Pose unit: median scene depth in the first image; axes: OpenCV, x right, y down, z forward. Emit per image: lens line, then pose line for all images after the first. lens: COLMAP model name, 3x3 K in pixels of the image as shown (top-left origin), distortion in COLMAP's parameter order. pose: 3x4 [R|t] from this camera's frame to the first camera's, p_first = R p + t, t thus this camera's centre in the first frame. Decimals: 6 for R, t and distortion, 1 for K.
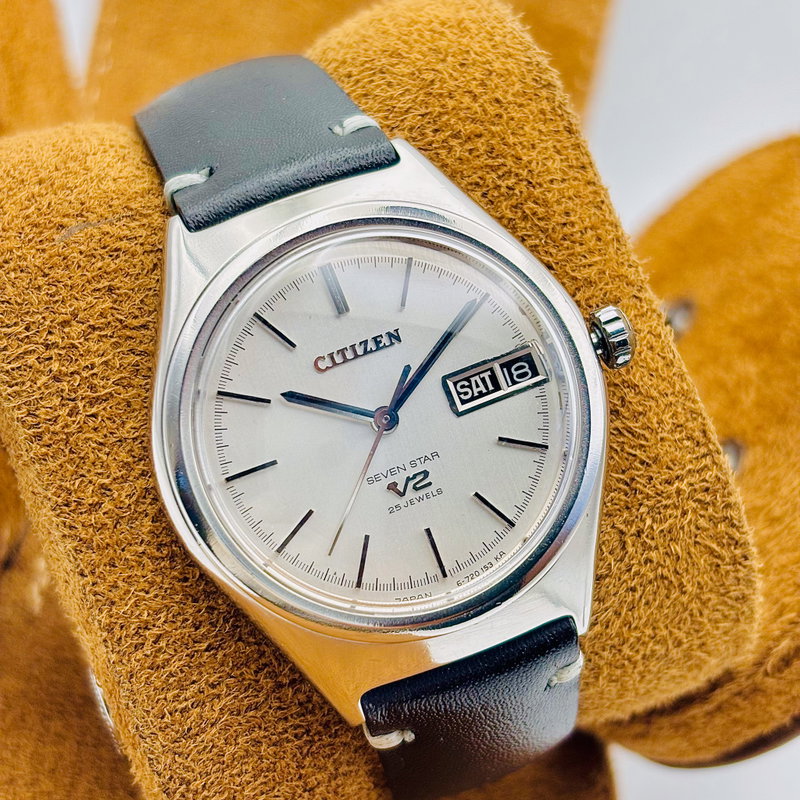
lens RADIAL K [[1604.7, 0, 400.0], [0, 1604.7, 400.0], [0, 0, 1]] dist [0.230965, 0.145158]
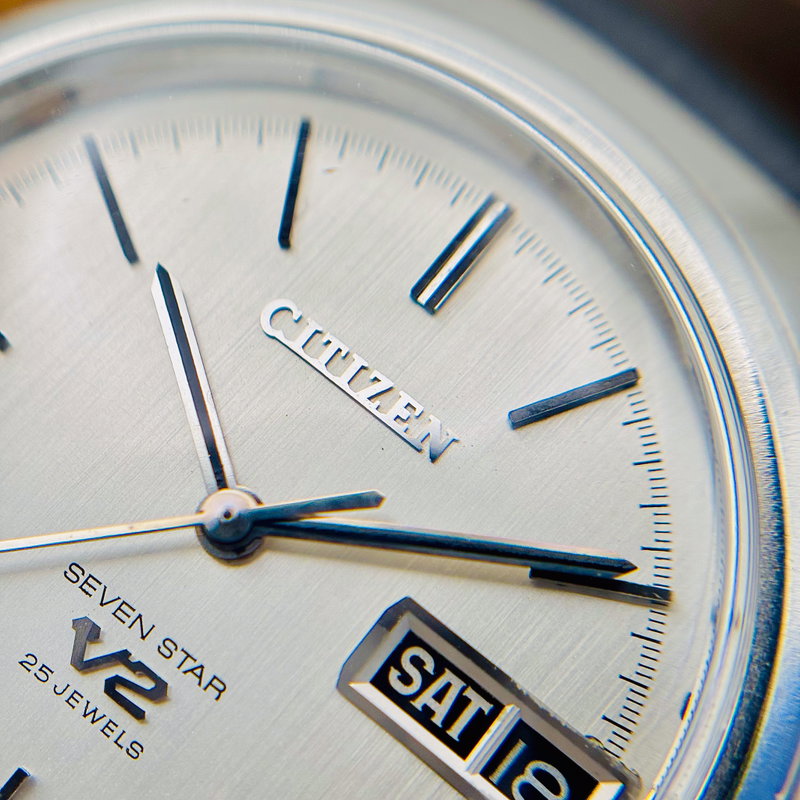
lens RADIAL K [[1604.7, 0, 400.0], [0, 1604.7, 400.0], [0, 0, 1]] dist [0.230965, 0.145158]
pose [[0.493916, 0.803150, -0.333162, 0.114027], [-0.854637, 0.518982, -0.015906, -0.030842], [0.160130, 0.292589, 0.942735, 0.623434]]
